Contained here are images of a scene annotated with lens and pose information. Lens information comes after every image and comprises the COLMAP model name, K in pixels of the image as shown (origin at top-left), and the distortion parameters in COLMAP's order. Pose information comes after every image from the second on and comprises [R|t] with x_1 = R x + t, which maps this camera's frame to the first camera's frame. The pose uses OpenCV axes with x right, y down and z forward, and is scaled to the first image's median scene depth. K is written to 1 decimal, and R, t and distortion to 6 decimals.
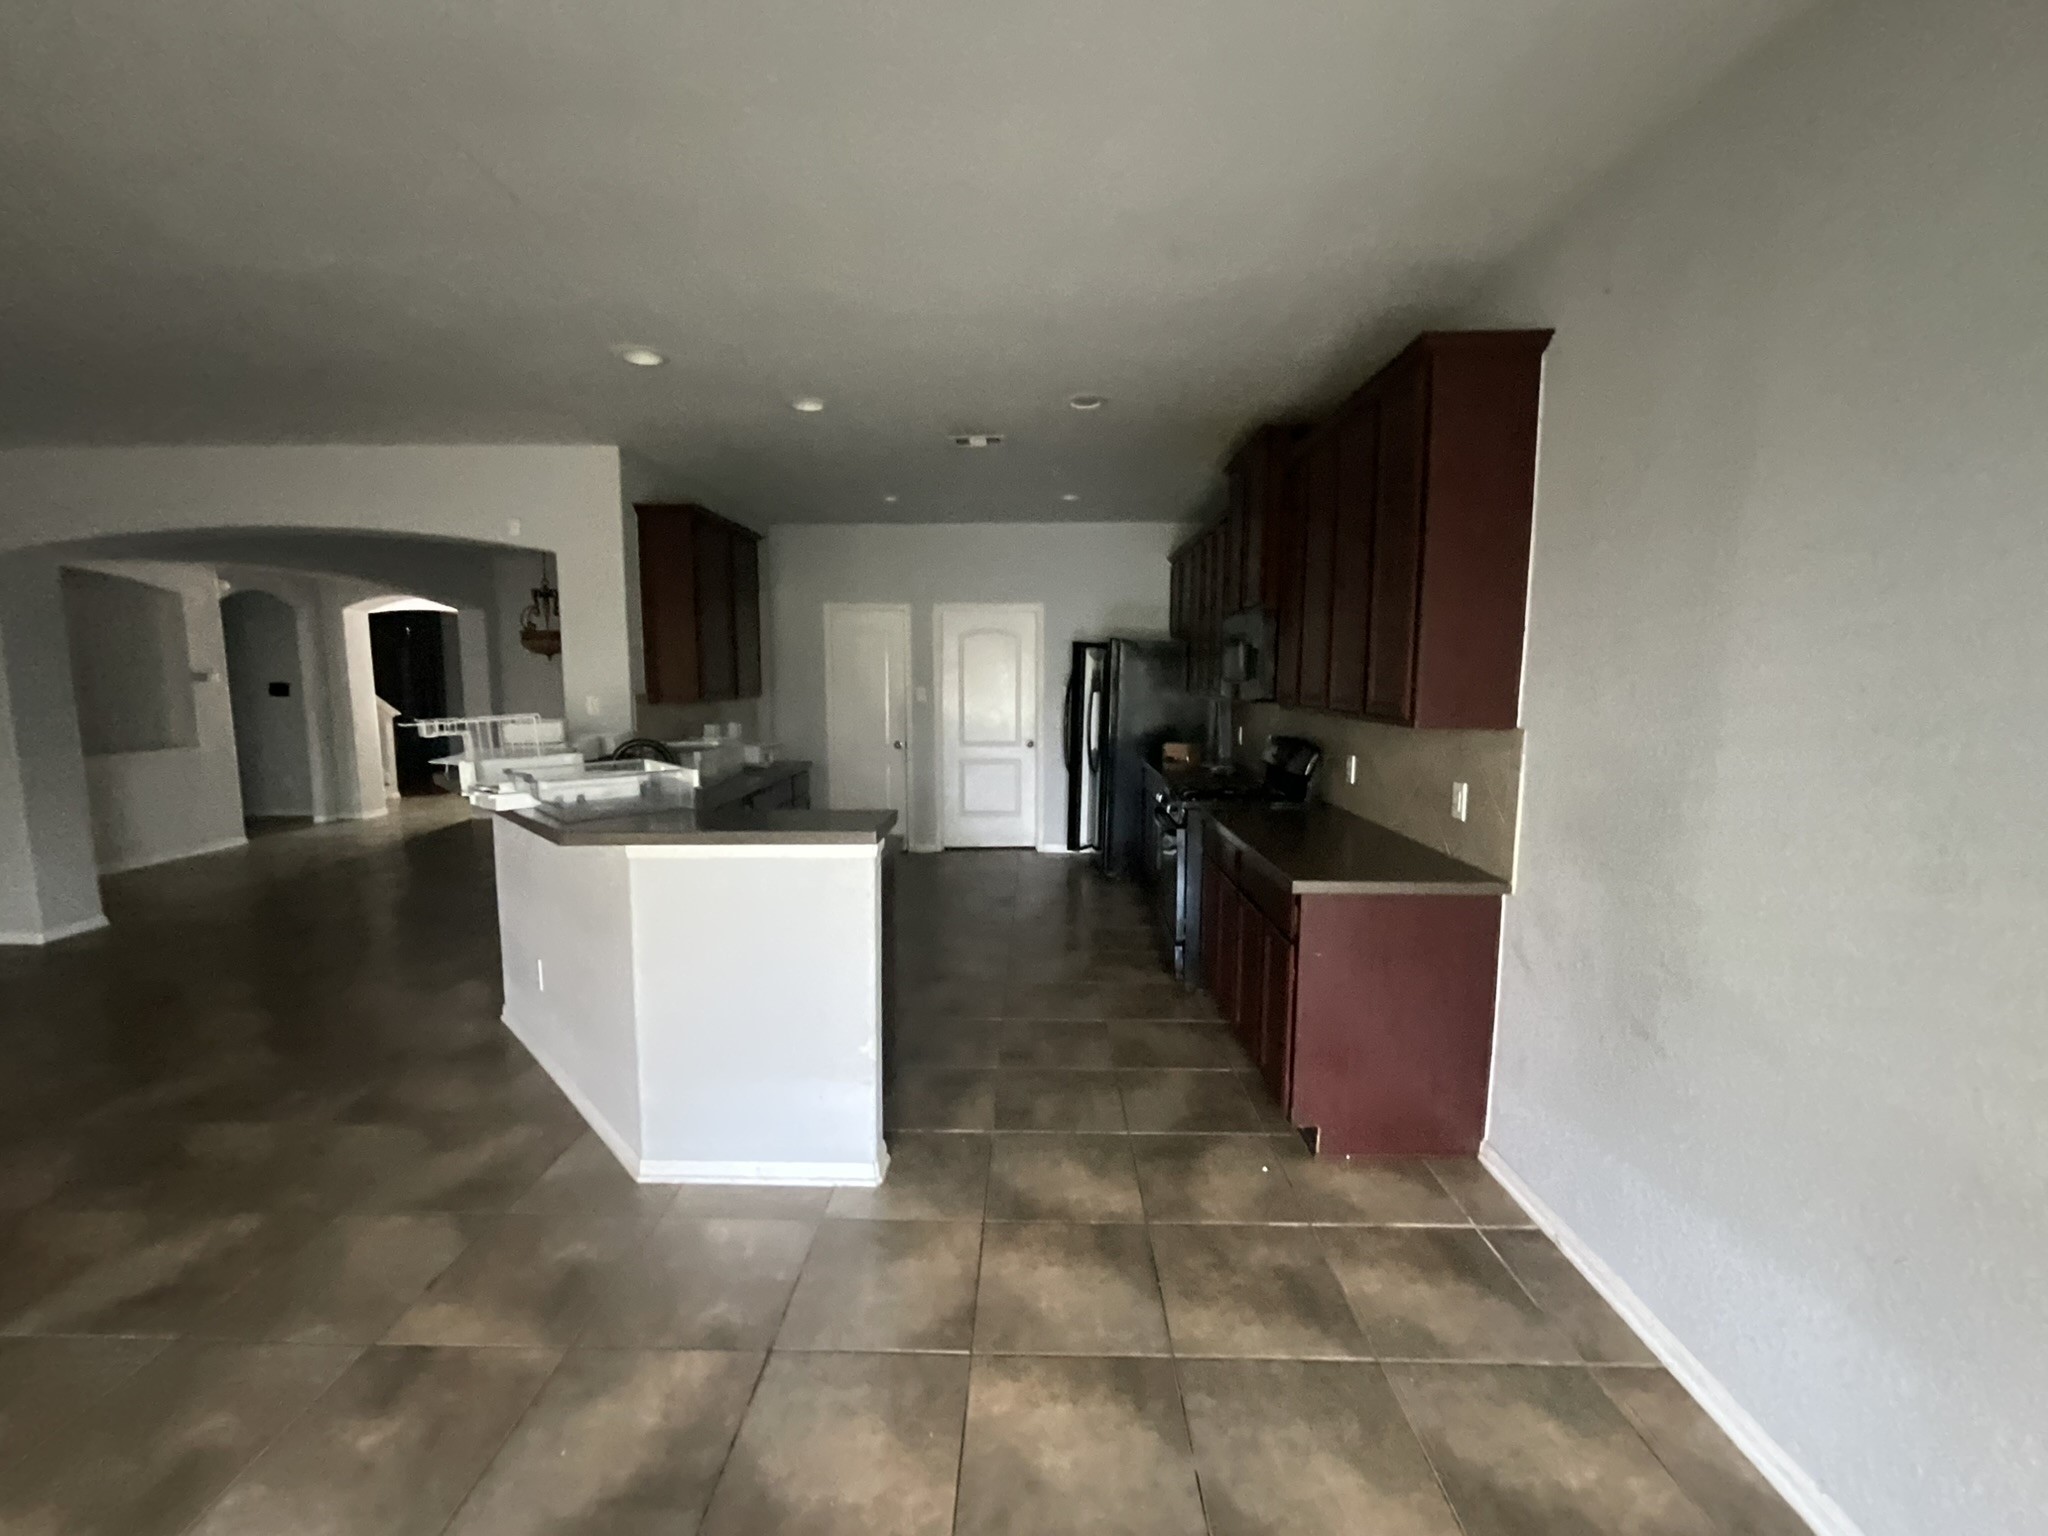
lens RADIAL K [[827.5, 0, 1021.9], [0, 827.5, 770.1], [0, 0, 1]] dist [-0.001906, 0.001031]
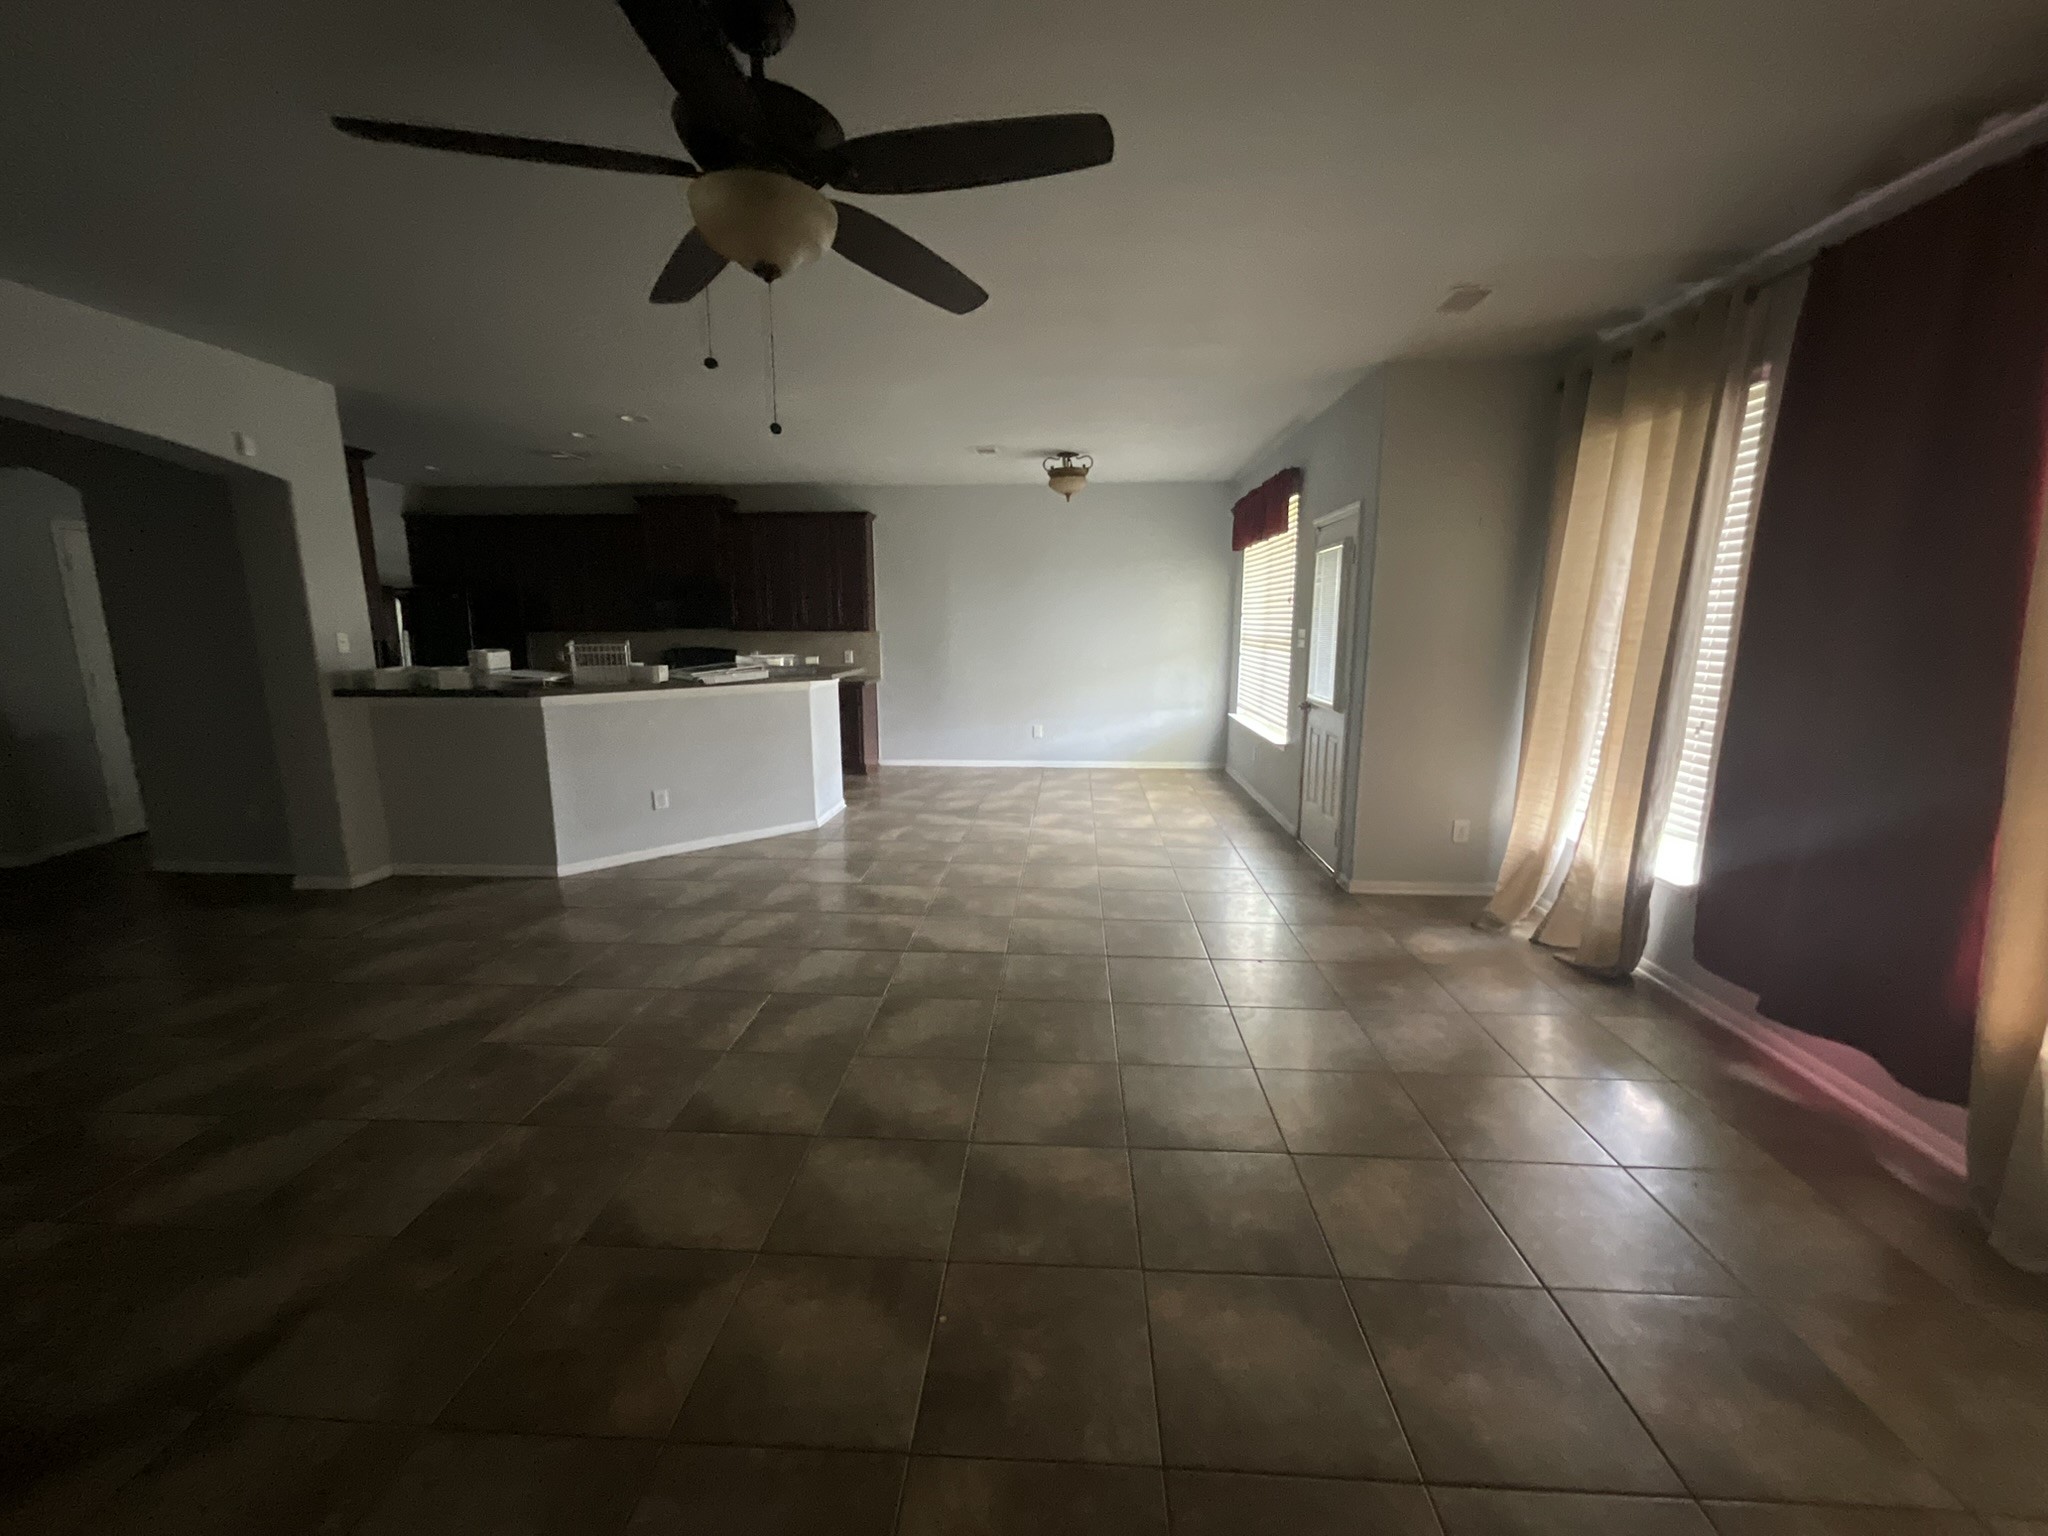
lens RADIAL K [[827.5, 0, 1021.9], [0, 827.5, 770.1], [0, 0, 1]] dist [-0.001906, 0.001031]
pose [[0.047579, -0.179957, 0.982523, -1.743047], [0.117945, 0.977768, 0.173375, -0.006204], [-0.991880, 0.107635, 0.067746, 0.156962]]
